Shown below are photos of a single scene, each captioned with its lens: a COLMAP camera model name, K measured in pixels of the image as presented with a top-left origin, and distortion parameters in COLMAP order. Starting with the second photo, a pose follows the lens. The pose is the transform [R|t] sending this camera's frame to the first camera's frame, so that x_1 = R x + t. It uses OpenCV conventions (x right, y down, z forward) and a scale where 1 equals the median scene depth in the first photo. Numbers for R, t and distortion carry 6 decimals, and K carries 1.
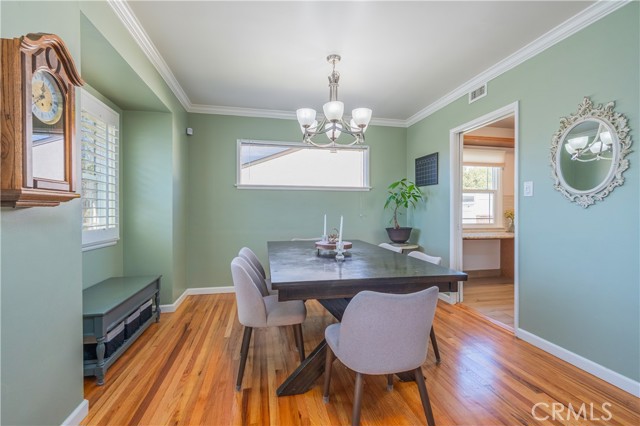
lens RADIAL K [[281.8, 0, 321.8], [0, 281.8, 211.5], [0, 0, 1]] dist [0.001958, -0.000274]
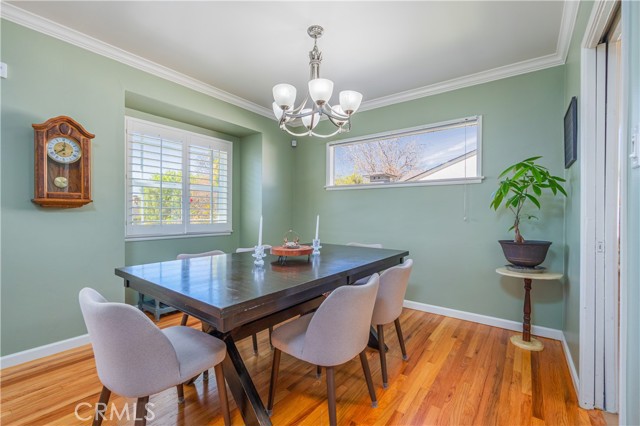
lens RADIAL K [[285.2, 0, 339.0], [0, 285.2, 215.4], [0, 0, 1]] dist [0.001437, 0.000035]
pose [[0.667085, 0.008819, -0.744930, 0.561180], [-0.008429, 0.999955, 0.004290, 0.005811], [0.744934, 0.003417, 0.667129, 0.379361]]
